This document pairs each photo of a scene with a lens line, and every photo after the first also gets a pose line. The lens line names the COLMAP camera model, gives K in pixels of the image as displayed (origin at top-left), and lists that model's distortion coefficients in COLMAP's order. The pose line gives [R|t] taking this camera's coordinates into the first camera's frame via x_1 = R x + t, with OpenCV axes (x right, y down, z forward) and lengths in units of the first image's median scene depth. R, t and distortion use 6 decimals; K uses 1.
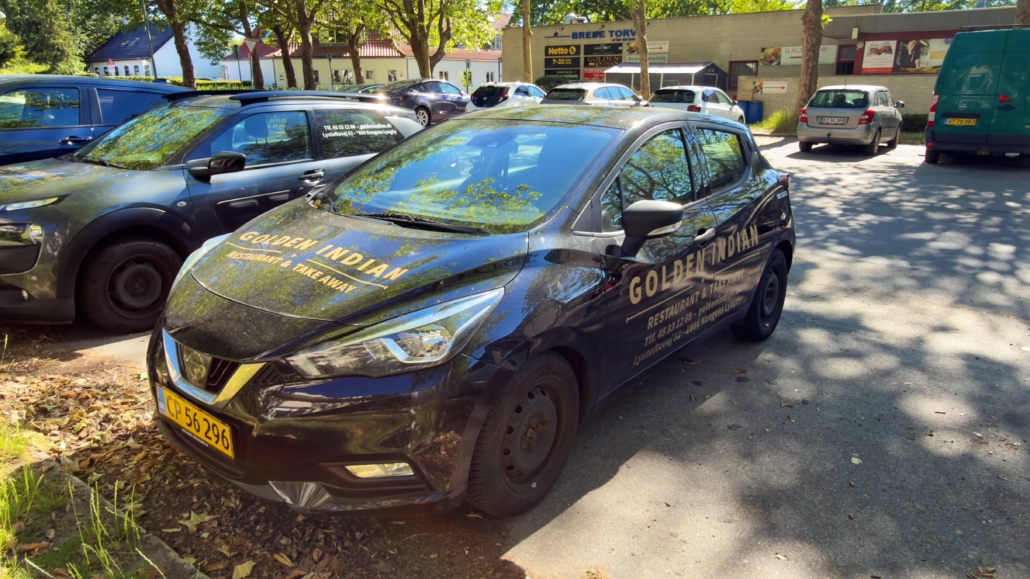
lens RADIAL K [[692.6, 0, 514.4], [0, 692.6, 288.3], [0, 0, 1]] dist [0.003135, -0.000437]
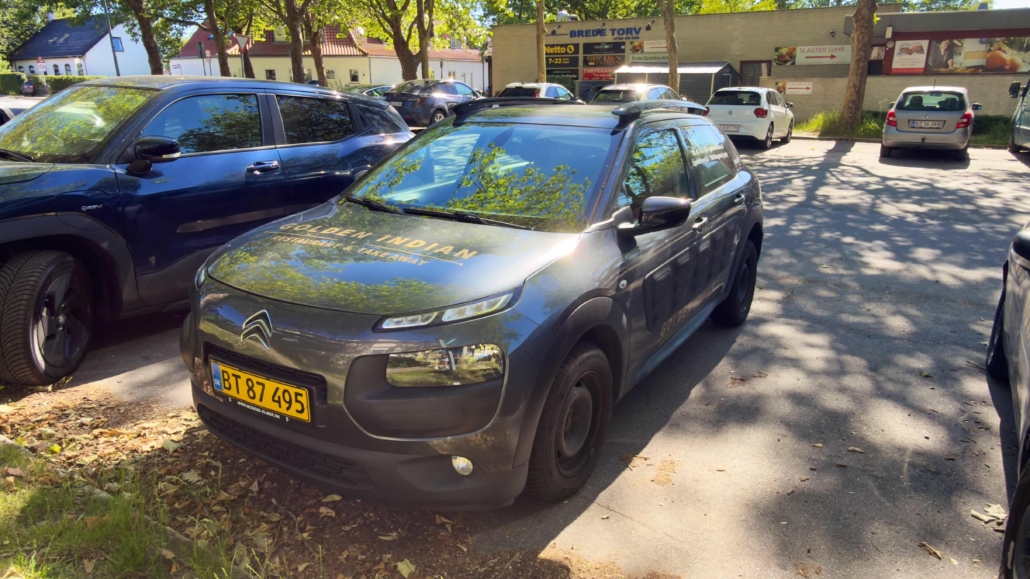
lens RADIAL K [[692.6, 0, 513.5], [0, 692.6, 290.6], [0, 0, 1]] dist [0.003135, -0.000437]
pose [[0.996017, -0.025436, 0.085459, -0.090370], [0.025125, 0.999673, 0.004710, -0.017416], [-0.085551, -0.002544, 0.996331, 0.055214]]
